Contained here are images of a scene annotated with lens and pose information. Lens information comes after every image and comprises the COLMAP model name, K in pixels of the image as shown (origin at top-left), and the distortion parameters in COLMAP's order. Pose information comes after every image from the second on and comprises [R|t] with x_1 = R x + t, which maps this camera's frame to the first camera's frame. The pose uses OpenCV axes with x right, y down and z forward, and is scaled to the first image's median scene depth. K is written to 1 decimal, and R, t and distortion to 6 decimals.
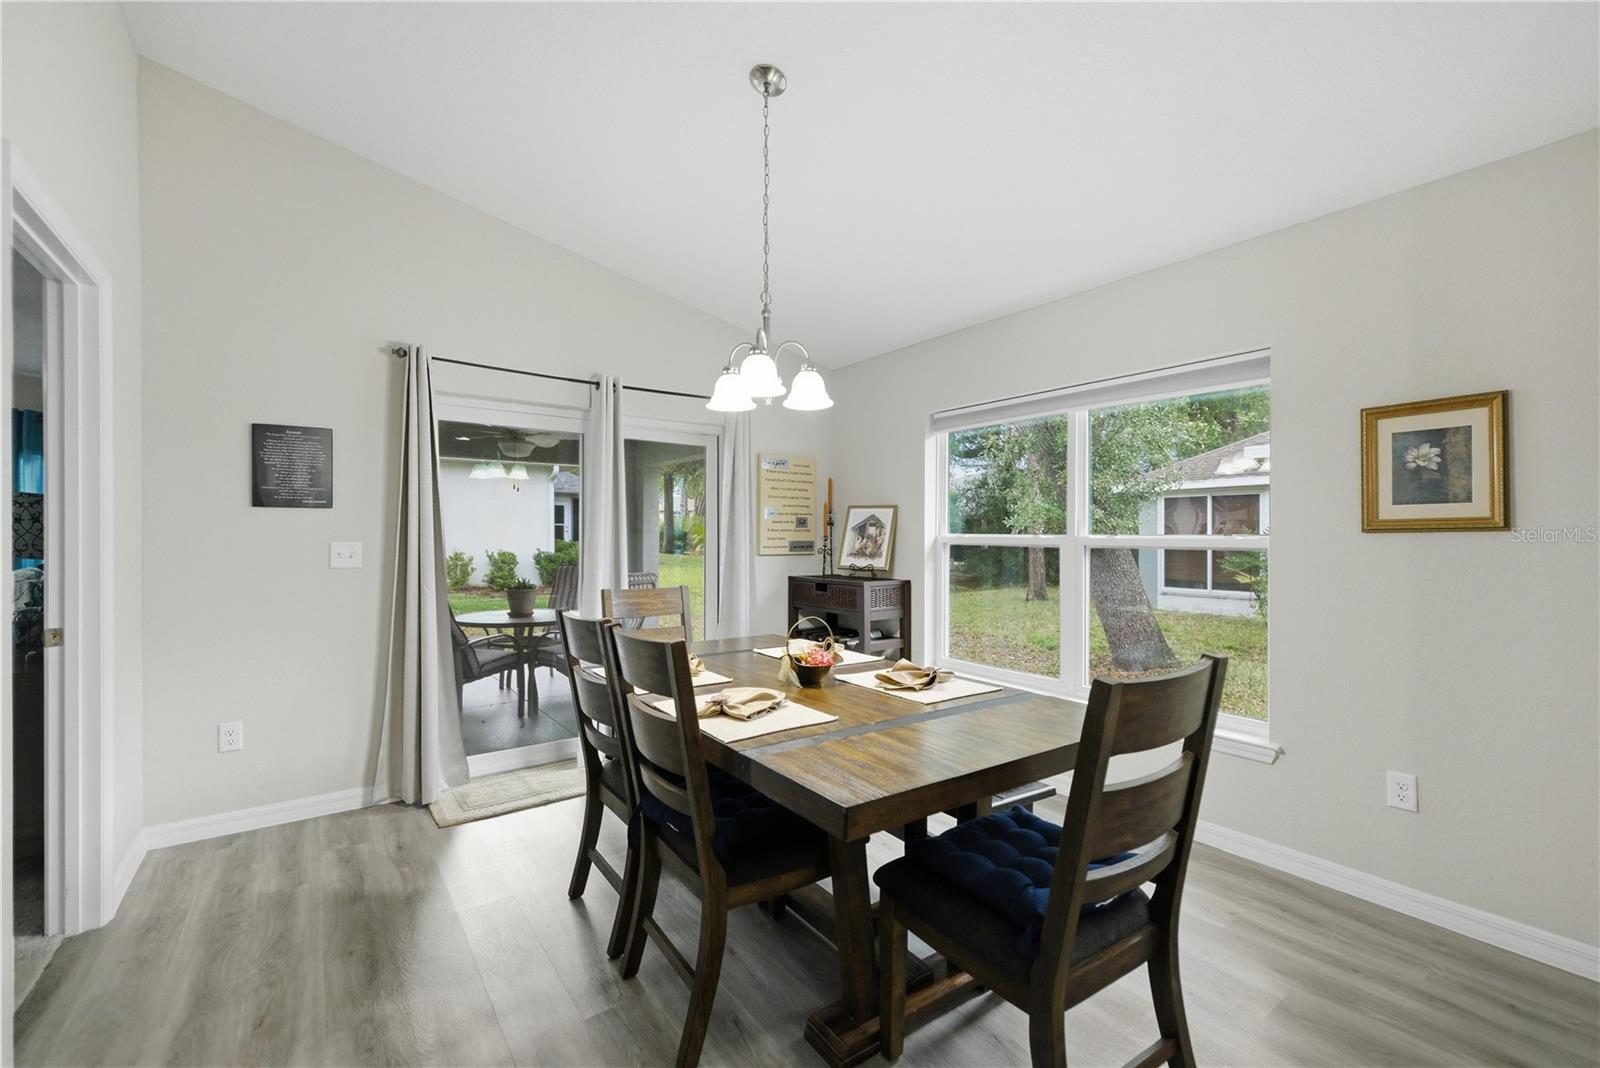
lens RADIAL K [[679.5, 0, 800.0], [0, 679.5, 534.0], [0, 0, 1]] dist [0.008365, -0.000244]
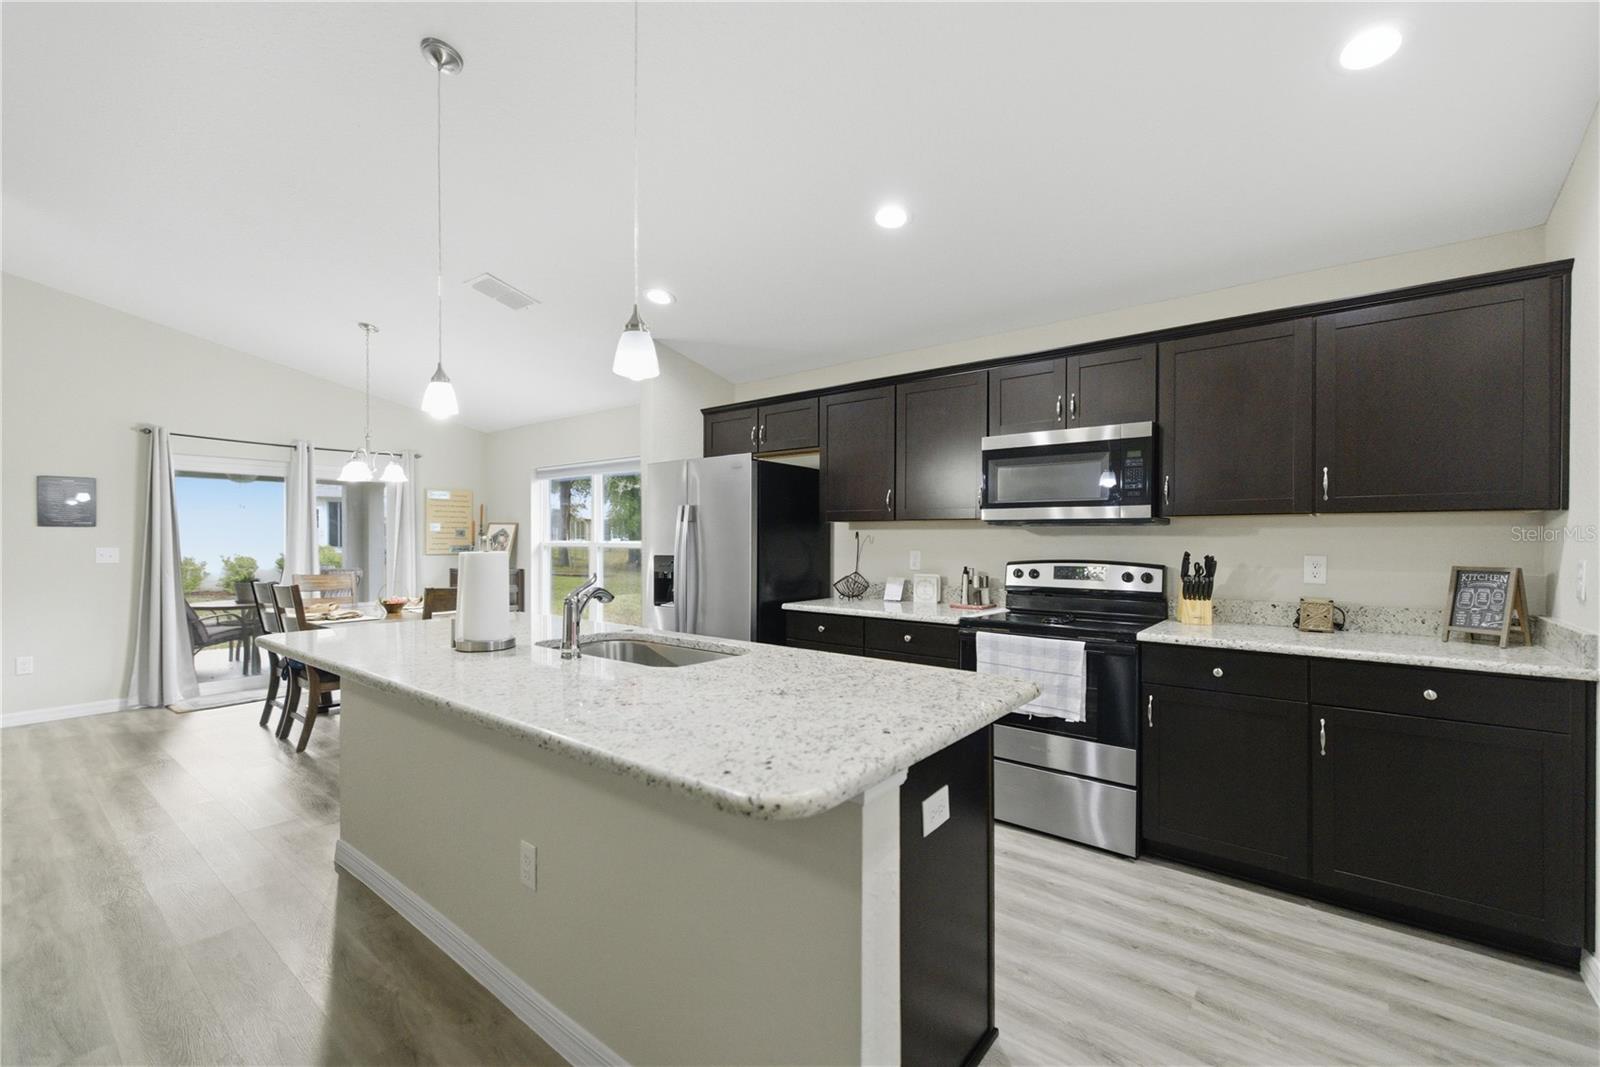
lens RADIAL K [[675.2, 0, 799.7], [0, 675.2, 539.8], [0, 0, 1]] dist [0.009391, -0.000334]
pose [[0.964350, -0.003104, 0.264612, 0.417287], [0.002151, 0.999990, 0.003891, -0.008026], [-0.264621, -0.003183, 0.964347, -0.840636]]
